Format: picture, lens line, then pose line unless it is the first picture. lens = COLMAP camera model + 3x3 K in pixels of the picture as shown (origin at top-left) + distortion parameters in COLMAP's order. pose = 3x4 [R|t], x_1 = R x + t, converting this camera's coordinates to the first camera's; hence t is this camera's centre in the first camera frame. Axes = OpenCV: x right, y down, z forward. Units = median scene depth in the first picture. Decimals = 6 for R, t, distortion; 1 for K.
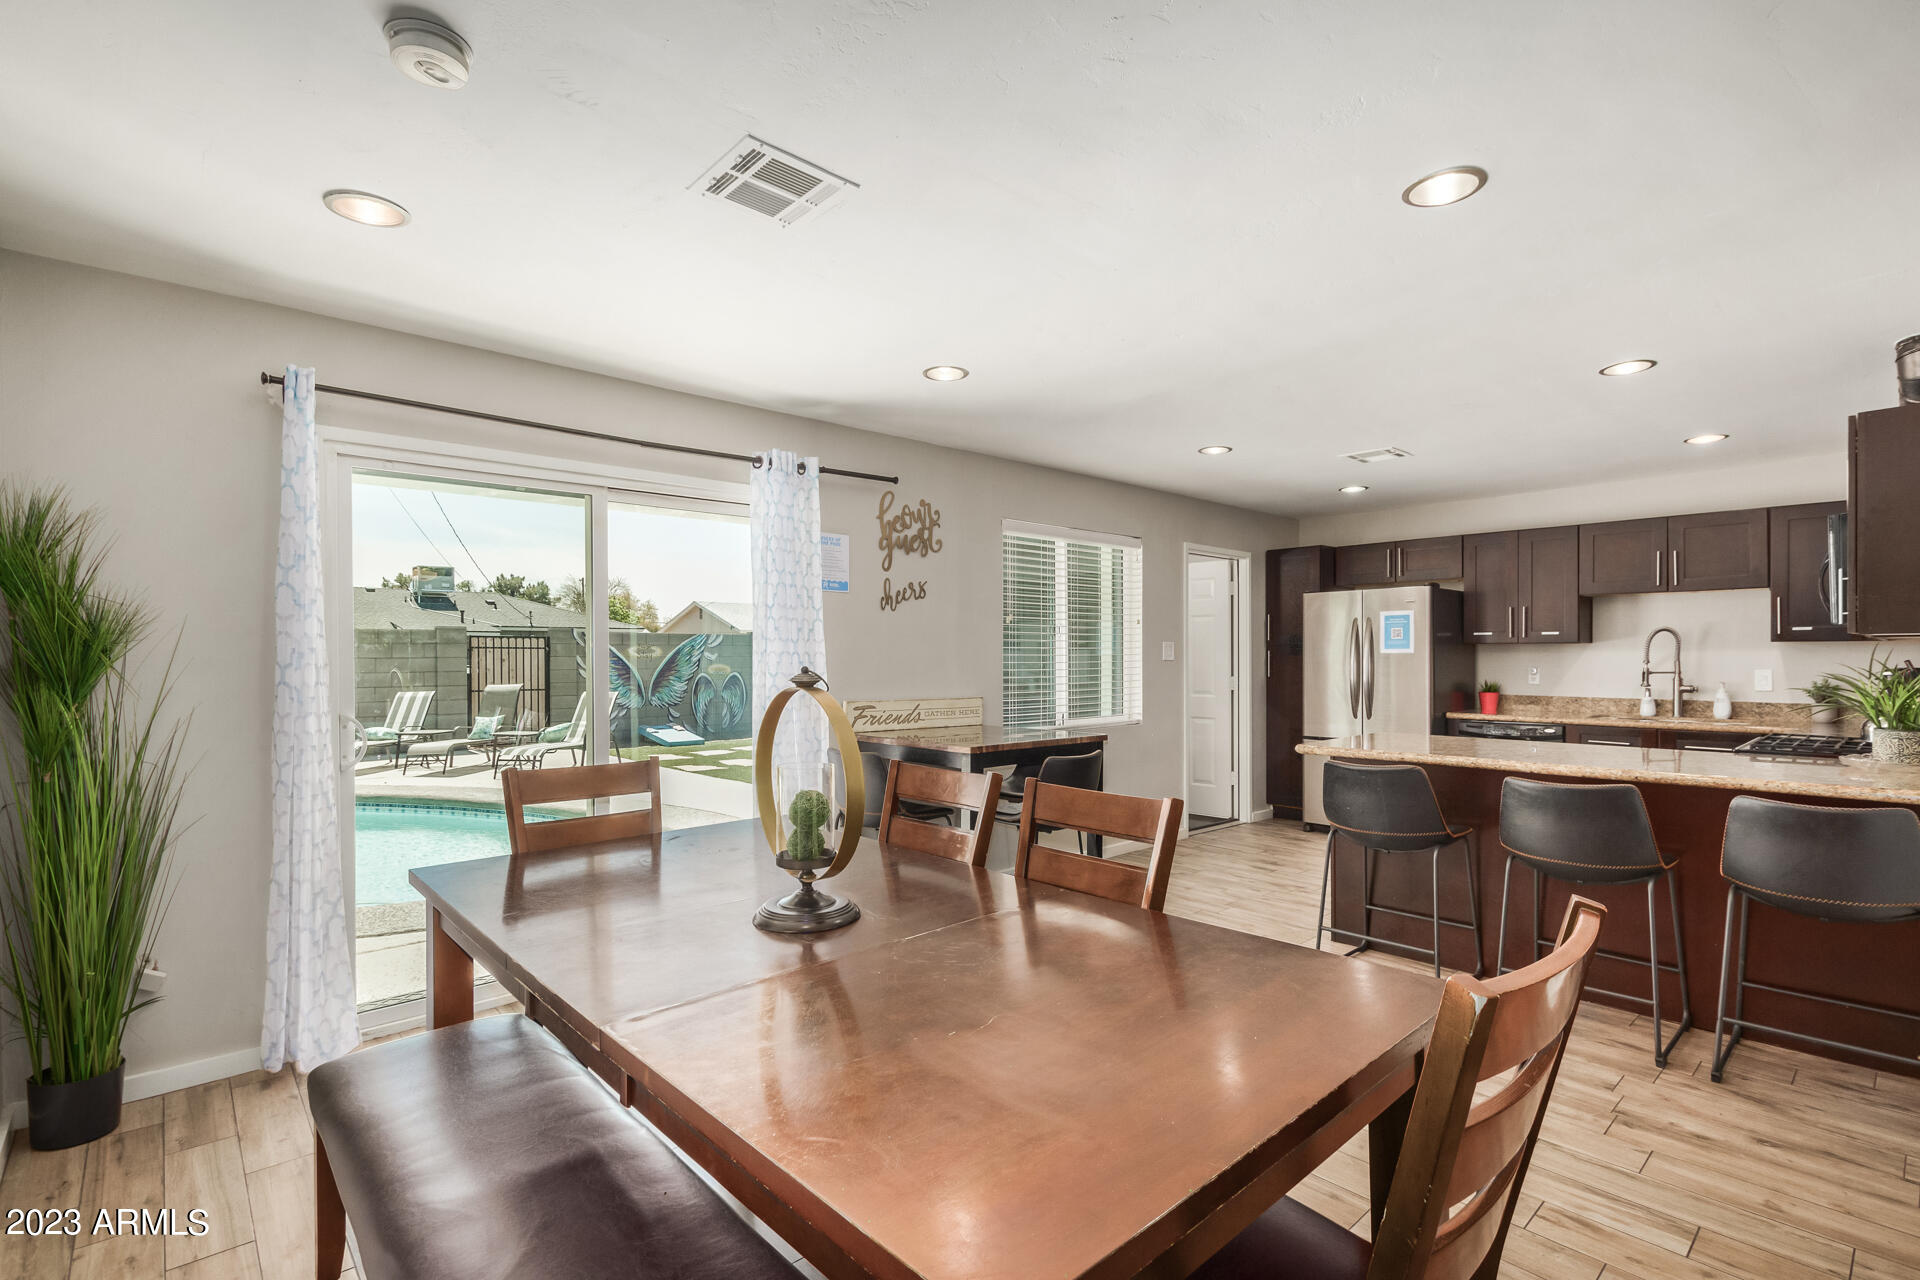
lens RADIAL K [[889.0, 0, 960.4], [0, 889.0, 653.8], [0, 0, 1]] dist [0.004832, 0.000151]
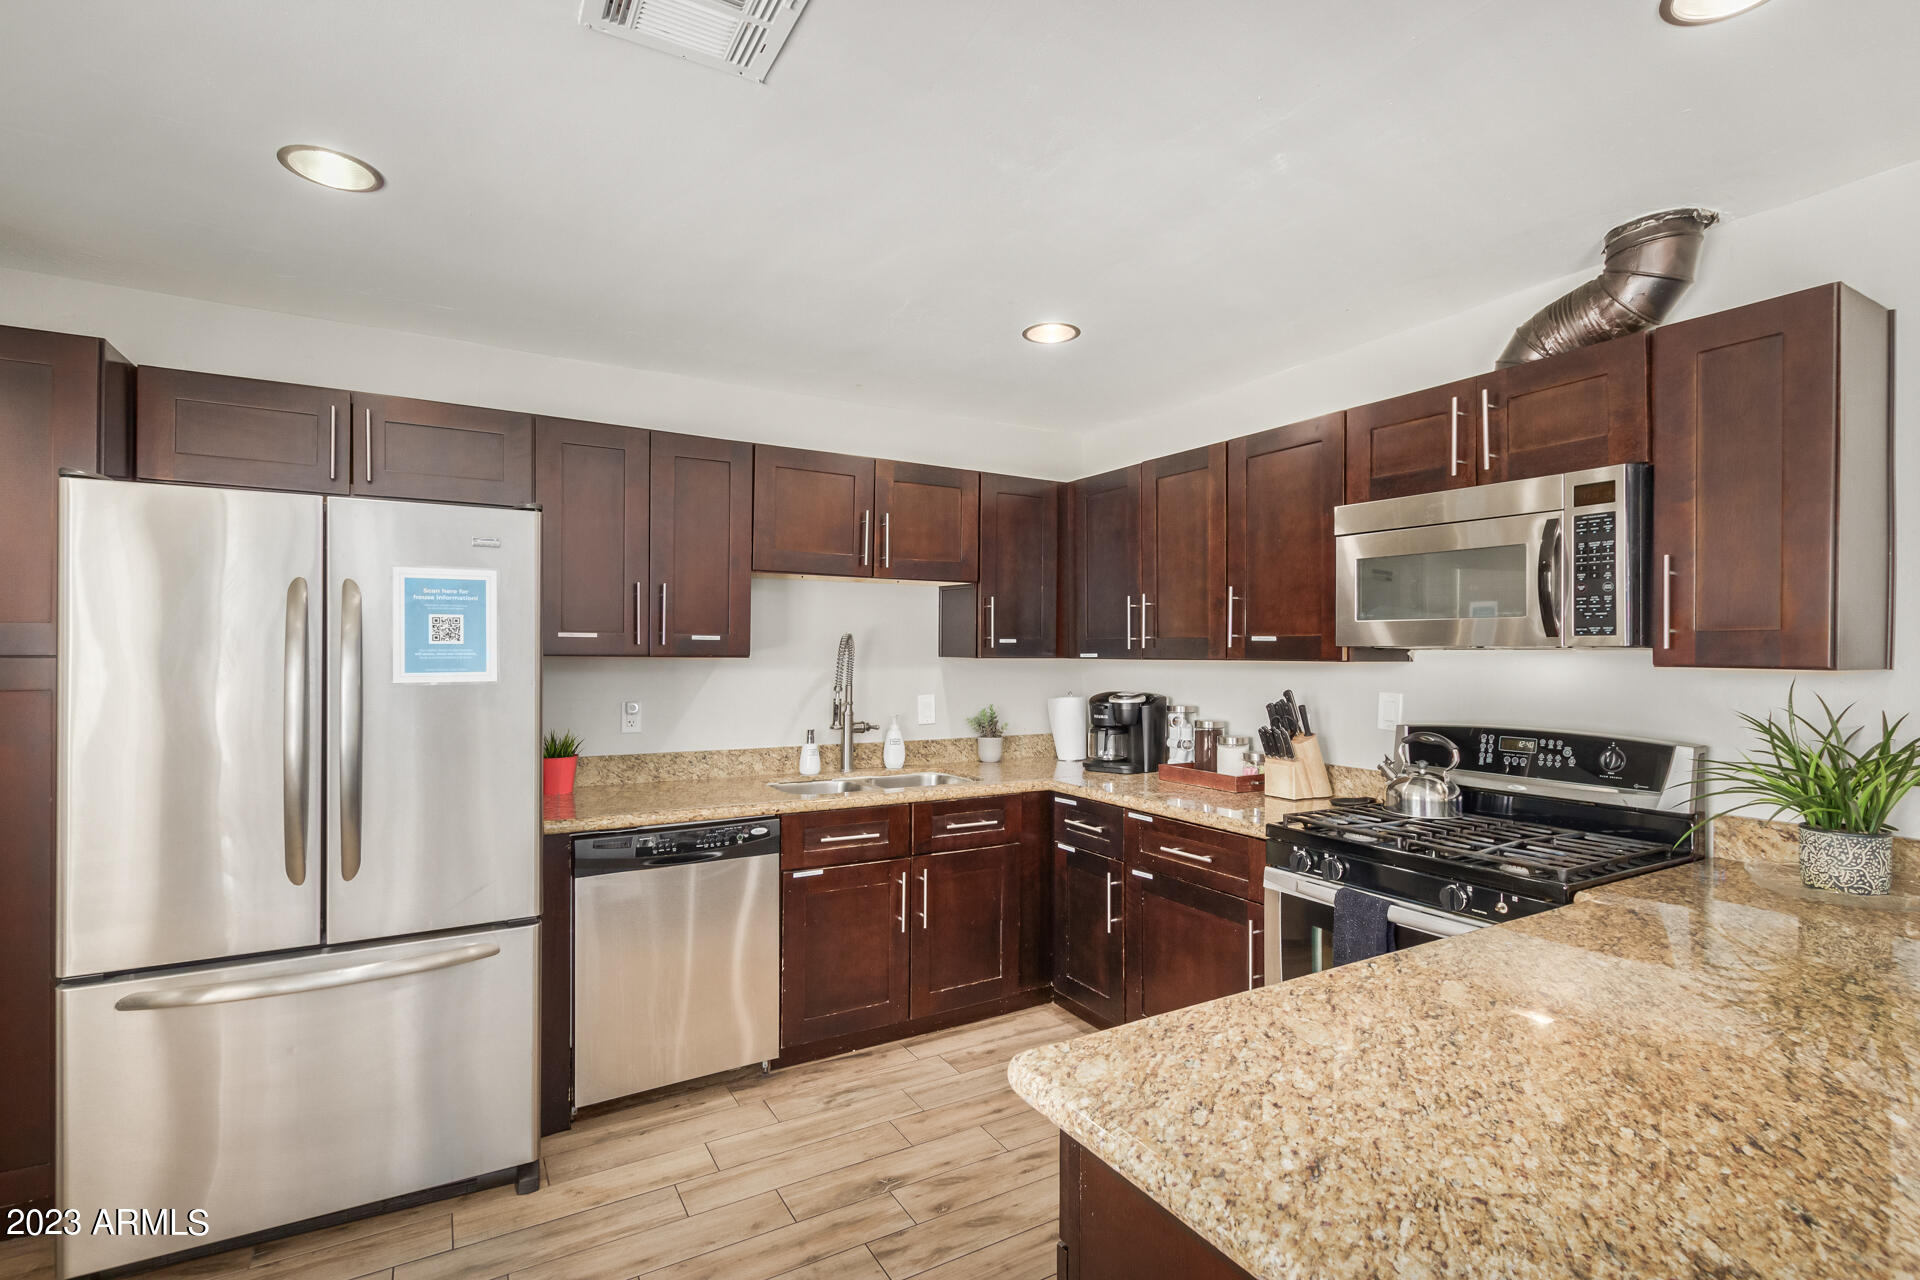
lens RADIAL K [[889.0, 0, 1009.2], [0, 889.0, 650.7], [0, 0, 1]] dist [0.004832, 0.000151]
pose [[0.182224, 0.002985, 0.983253, 0.190892], [-0.006032, 0.999980, -0.001918, -0.016492], [-0.983239, -0.005581, 0.182238, 0.774900]]
